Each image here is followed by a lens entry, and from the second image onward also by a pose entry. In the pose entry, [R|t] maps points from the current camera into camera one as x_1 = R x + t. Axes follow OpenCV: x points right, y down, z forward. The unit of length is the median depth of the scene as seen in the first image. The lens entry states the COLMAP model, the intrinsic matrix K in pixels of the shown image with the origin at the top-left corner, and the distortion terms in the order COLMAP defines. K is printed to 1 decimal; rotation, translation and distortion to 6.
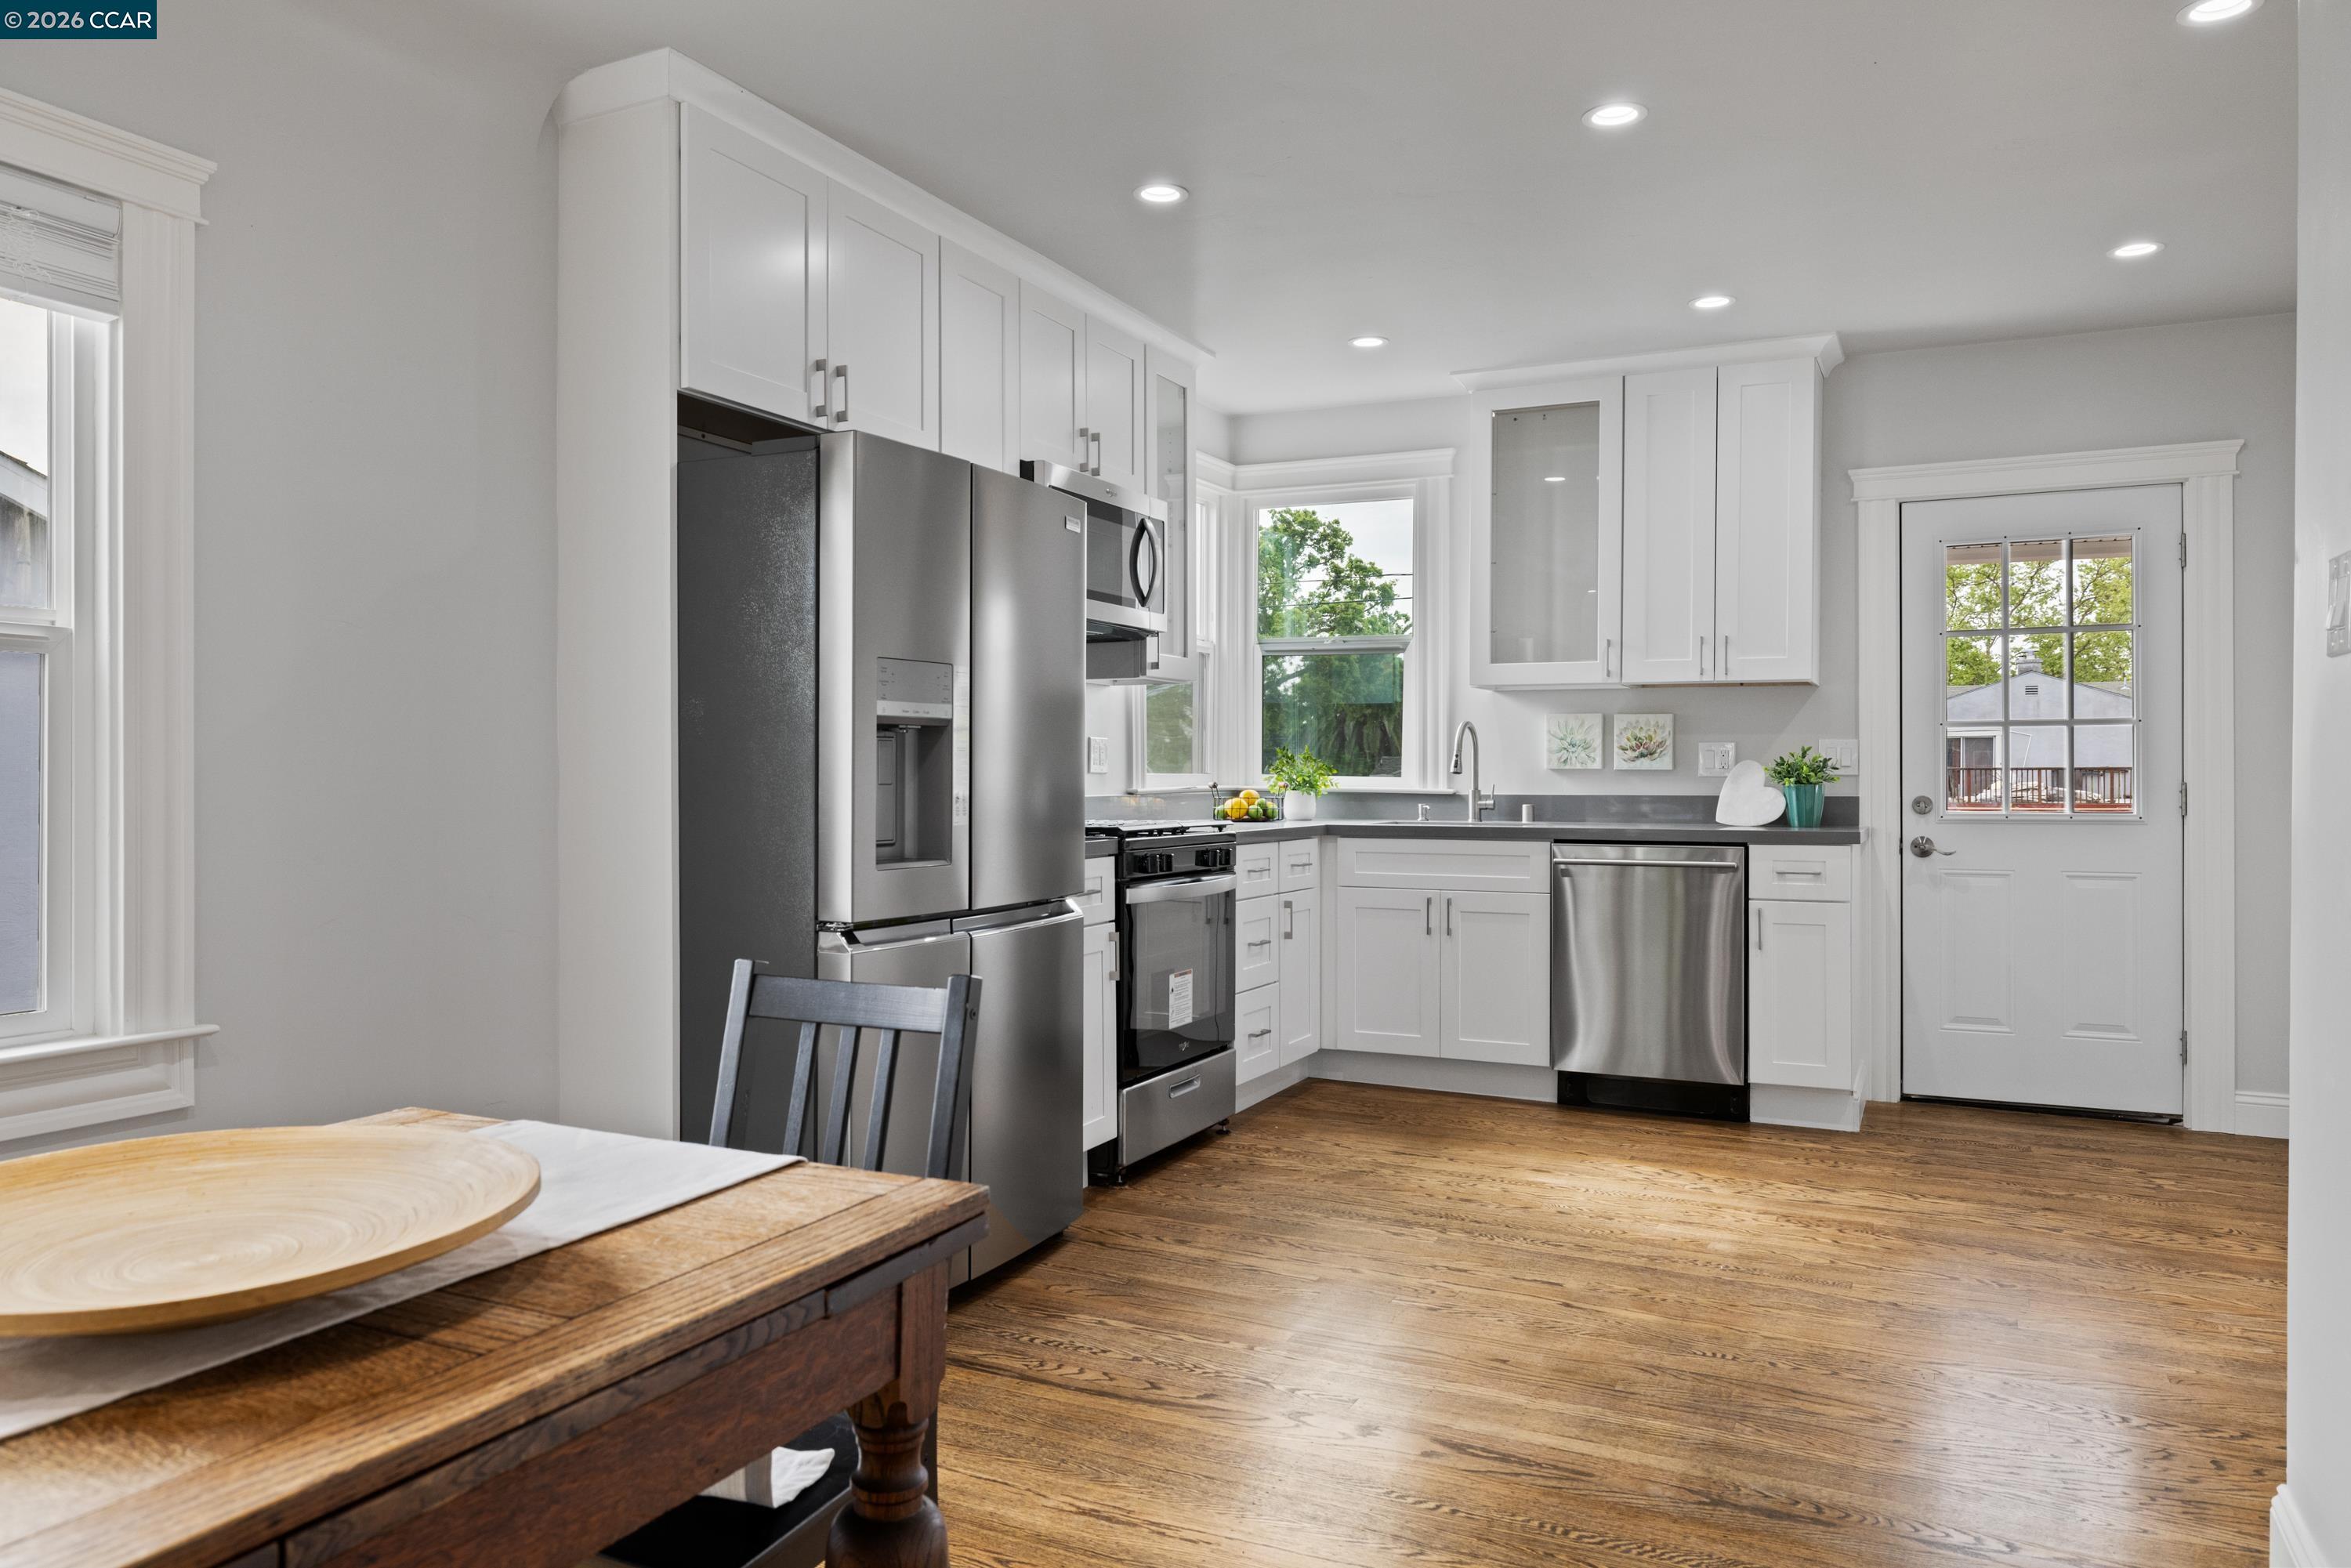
lens RADIAL K [[1594.8, 0, 1160.9], [0, 1594.8, 781.6], [0, 0, 1]] dist [0.004258, 0.004259]
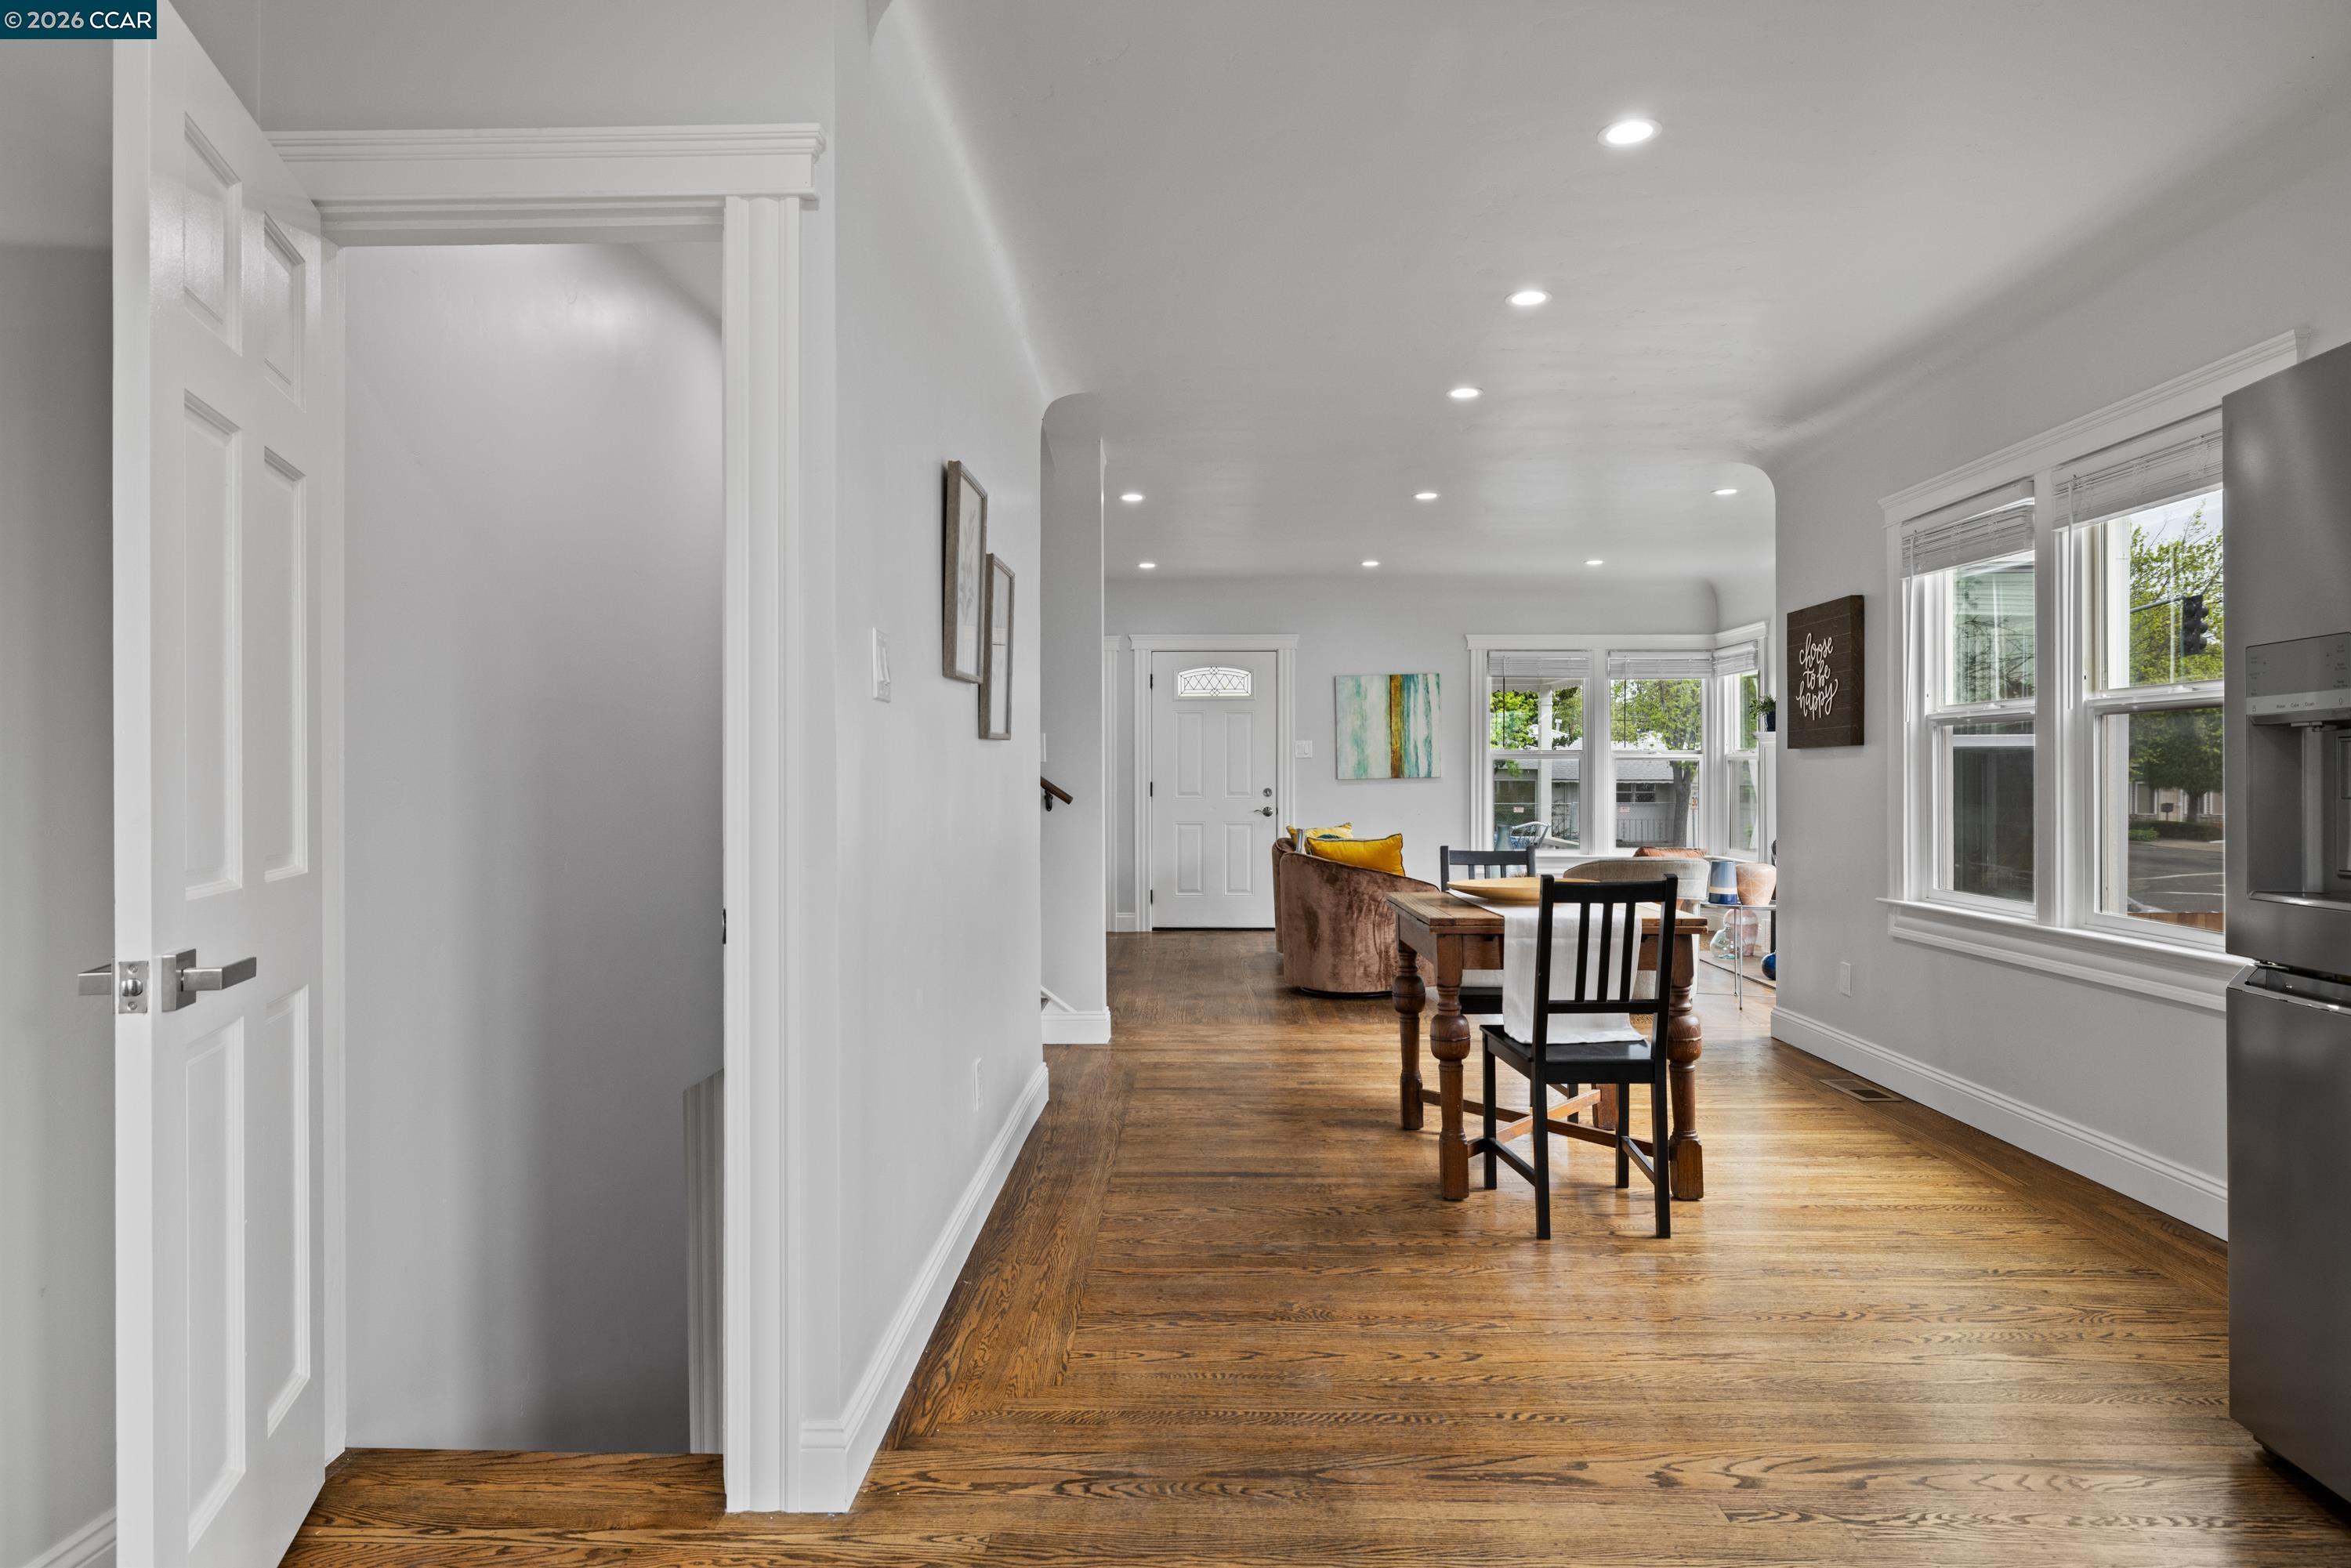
lens RADIAL K [[1393.8, 0, 1162.7], [0, 1393.8, 779.9], [0, 0, 1]] dist [-0.002331, 0.002305]
pose [[-0.908258, -0.000599, -0.418410, 0.378938], [-0.002724, 0.999986, 0.004481, -0.005073], [0.418402, 0.005210, -0.908247, 0.827145]]
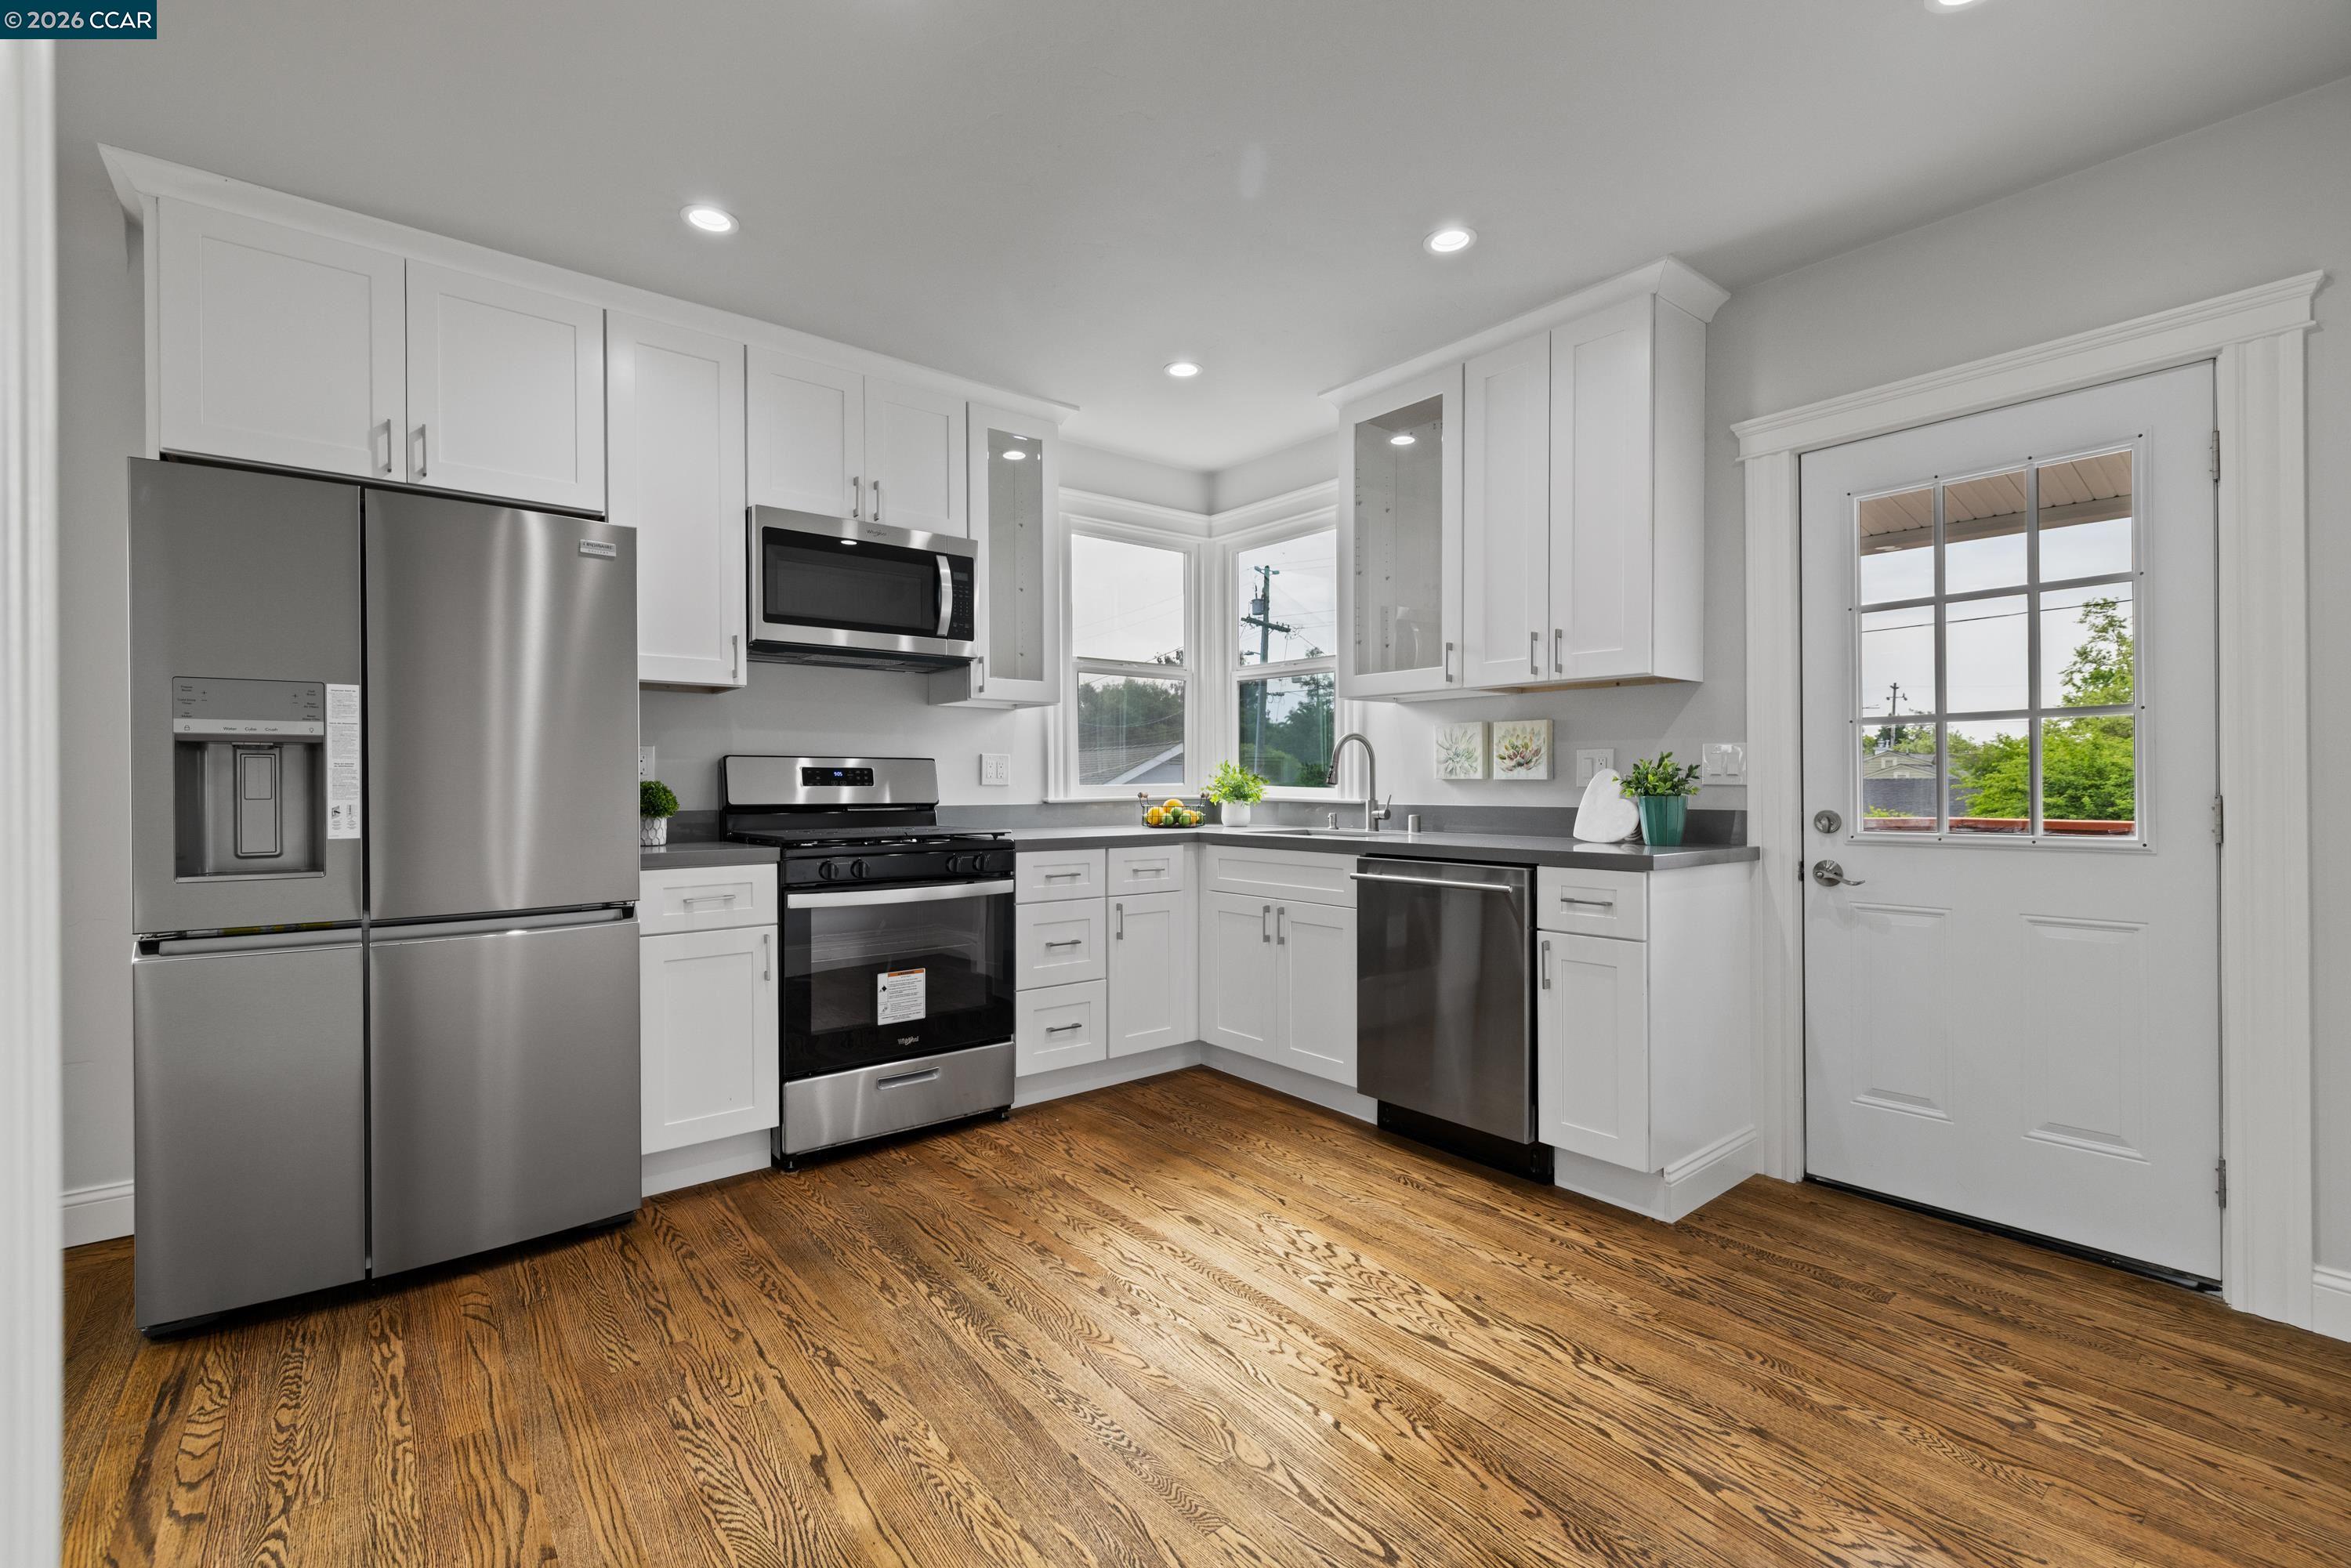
lens RADIAL K [[1017.7, 0, 1167.3], [0, 1017.7, 784.6], [0, 0, 1]] dist [0.003273, 0.000342]
pose [[0.904490, -0.003382, -0.426482, 0.396254], [0.001754, 0.999990, -0.004210, -0.002474], [0.426492, 0.003060, 0.904486, 0.389881]]
